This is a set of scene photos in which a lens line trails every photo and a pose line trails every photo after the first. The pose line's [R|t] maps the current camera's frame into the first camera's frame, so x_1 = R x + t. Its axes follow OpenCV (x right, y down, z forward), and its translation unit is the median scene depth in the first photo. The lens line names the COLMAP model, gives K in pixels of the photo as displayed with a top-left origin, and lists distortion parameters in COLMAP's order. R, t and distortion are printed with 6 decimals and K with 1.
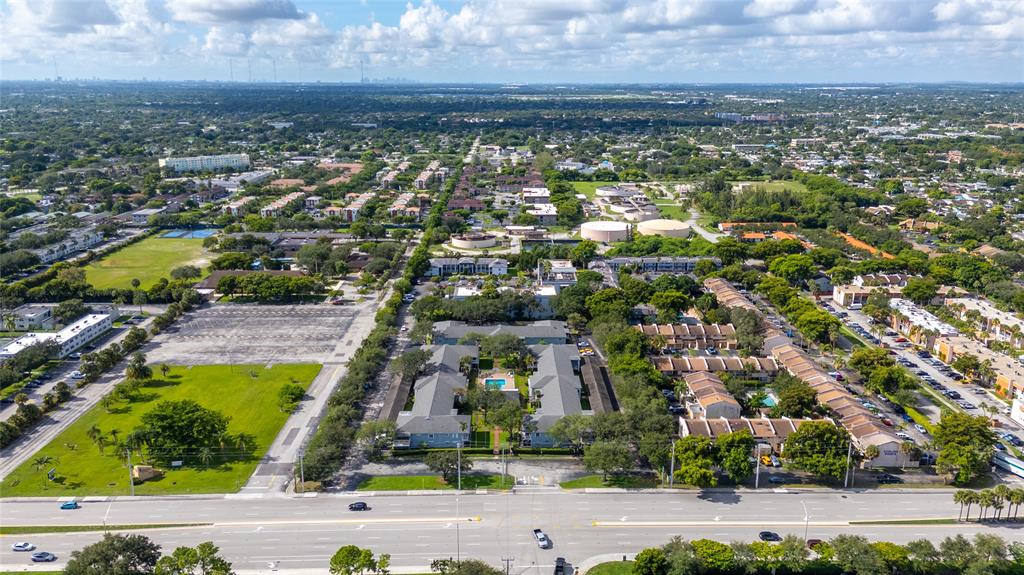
lens RADIAL K [[770.1, 0, 511.7], [0, 770.1, 288.2], [0, 0, 1]] dist [0.031045, -0.018820]
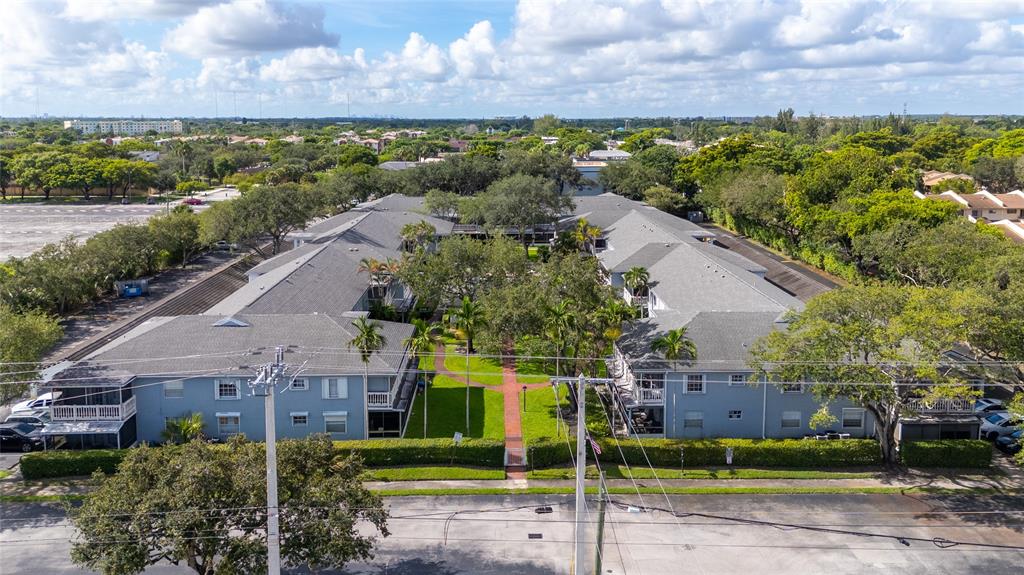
lens RADIAL K [[770.1, 0, 510.8], [0, 770.1, 286.5], [0, 0, 1]] dist [0.031045, -0.018820]
pose [[0.999919, -0.005261, -0.011625, -0.018321], [0.004791, 0.999184, -0.040113, 0.172277], [0.011826, 0.040054, 0.999128, 0.776931]]
